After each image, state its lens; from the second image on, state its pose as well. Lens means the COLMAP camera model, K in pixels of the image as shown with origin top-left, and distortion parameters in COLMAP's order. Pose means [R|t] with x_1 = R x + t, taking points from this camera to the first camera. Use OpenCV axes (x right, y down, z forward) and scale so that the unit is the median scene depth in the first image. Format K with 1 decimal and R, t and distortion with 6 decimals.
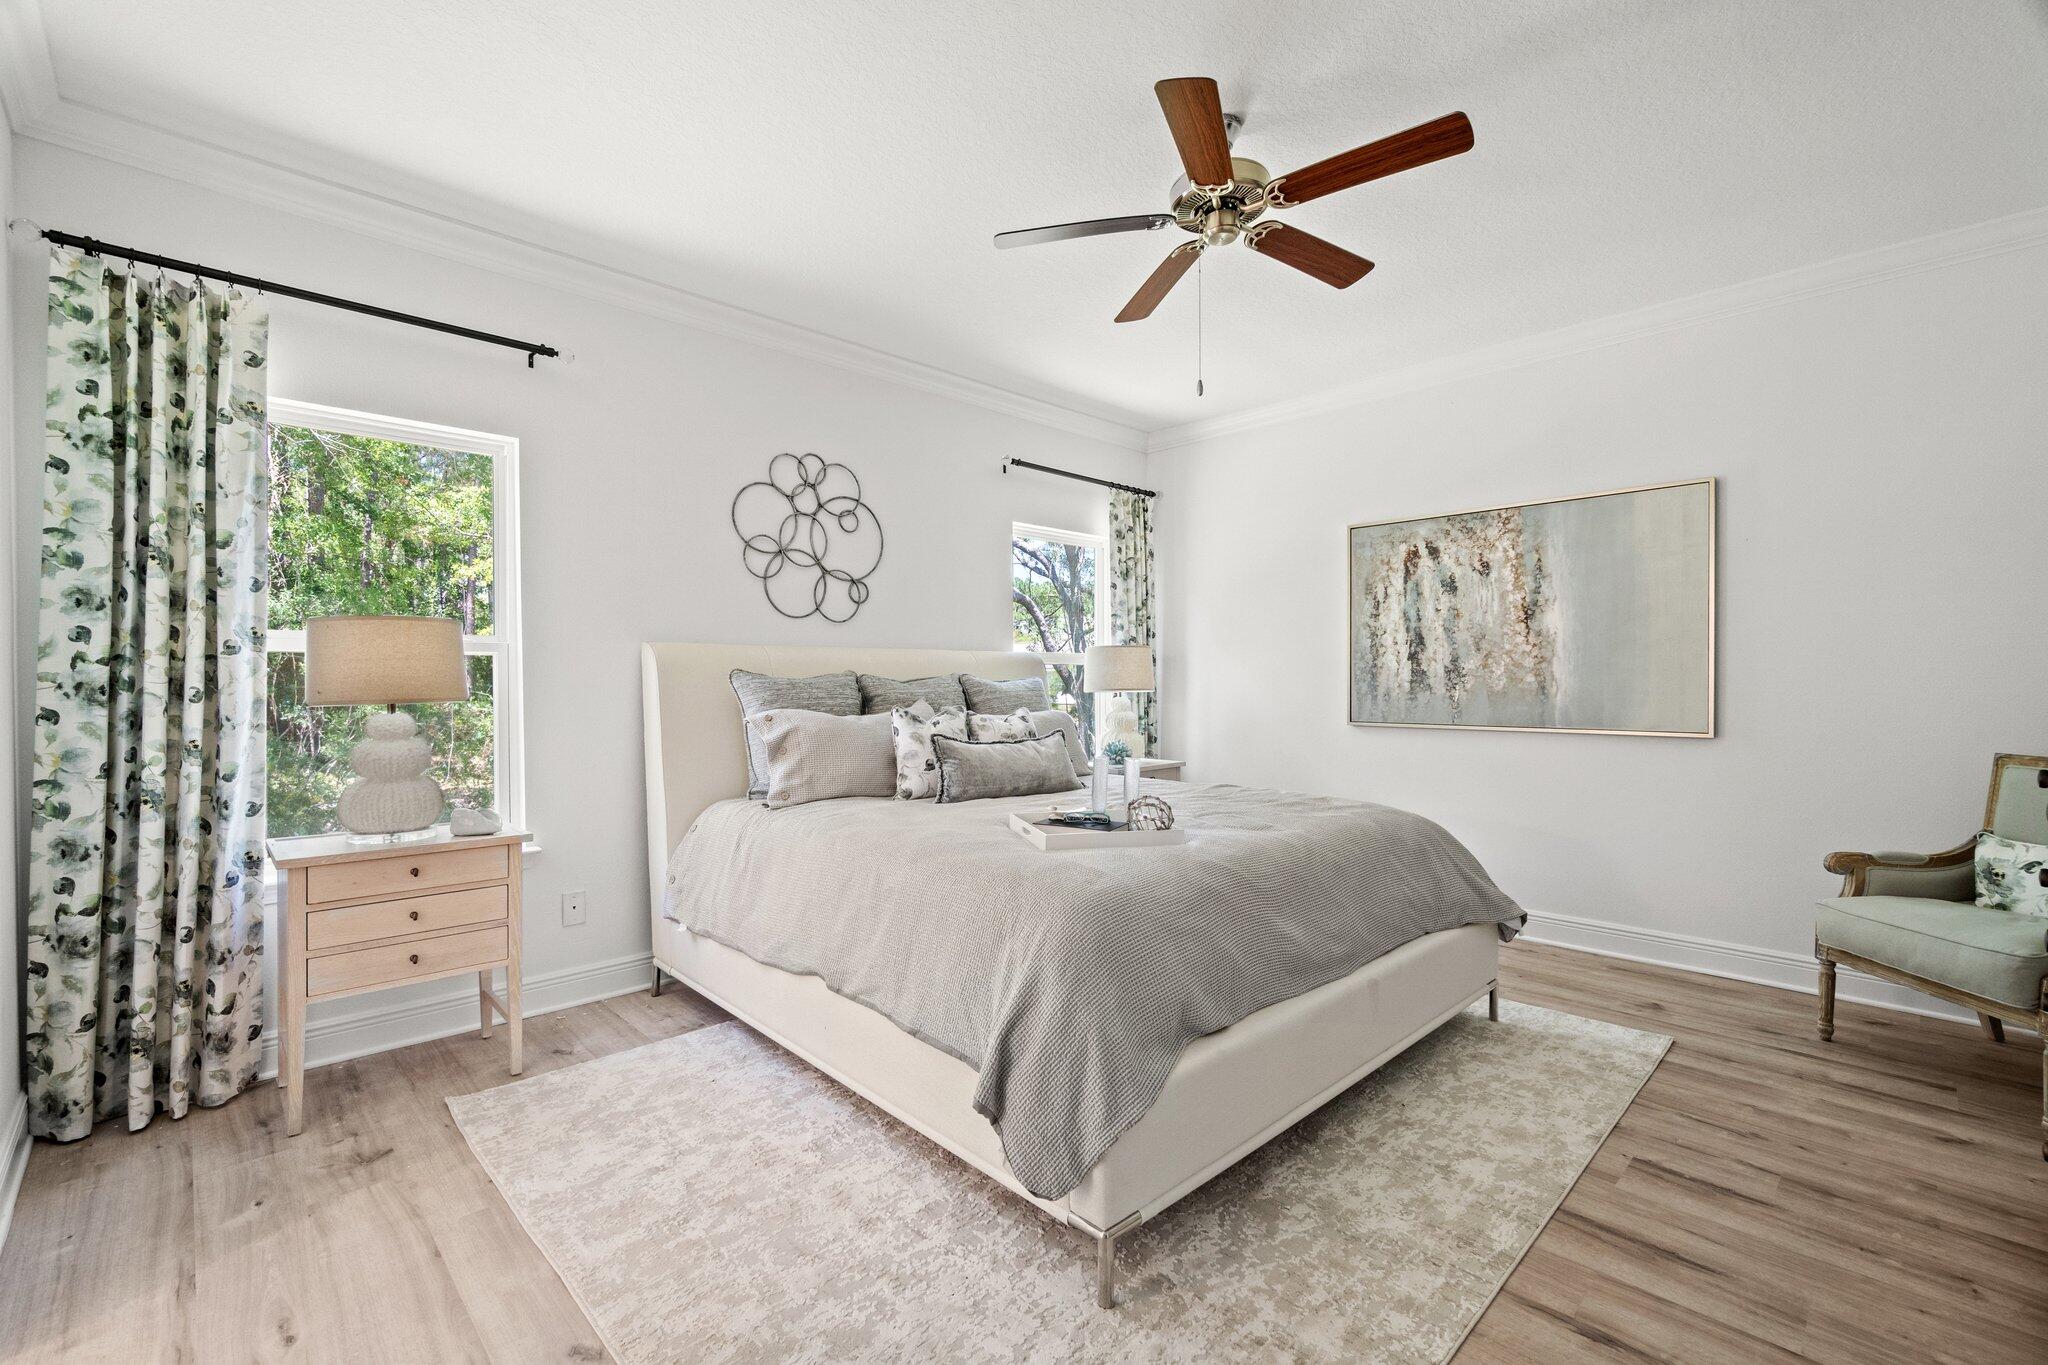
lens RADIAL K [[887.1, 0, 1026.7], [0, 887.1, 686.8], [0, 0, 1]] dist [-0.006596, -0.000072]
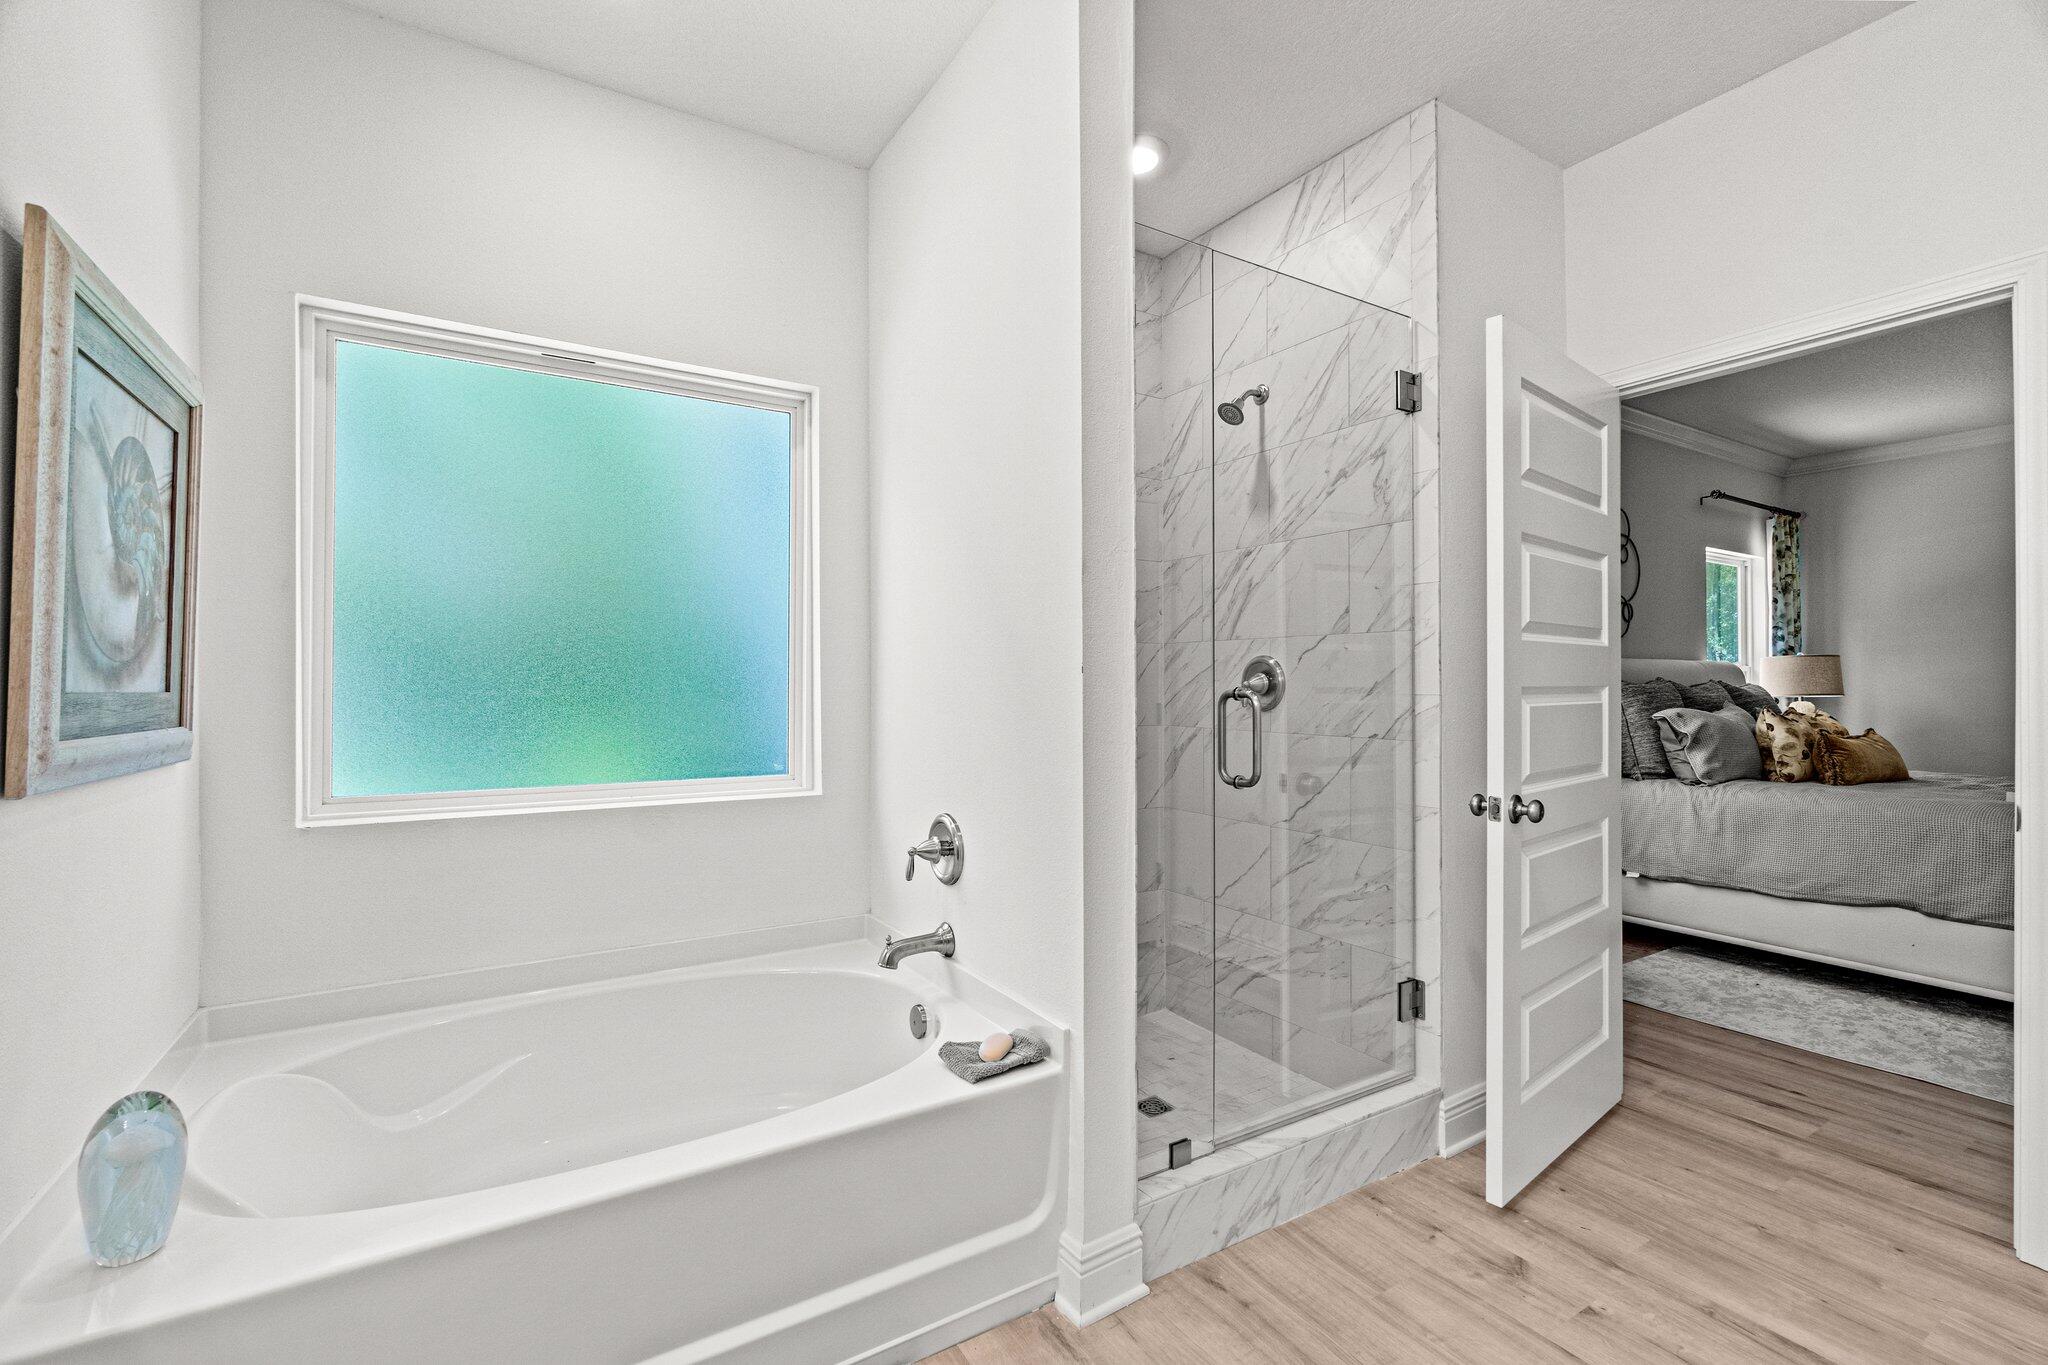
lens RADIAL K [[882.9, 0, 996.4], [0, 882.9, 681.8], [0, 0, 1]] dist [0.002178, 0.000174]
pose [[0.973350, -0.001925, -0.229318, -0.919705], [-0.001188, 0.999909, -0.013438, 0.004985], [0.229323, 0.013353, 0.973259, -0.452137]]
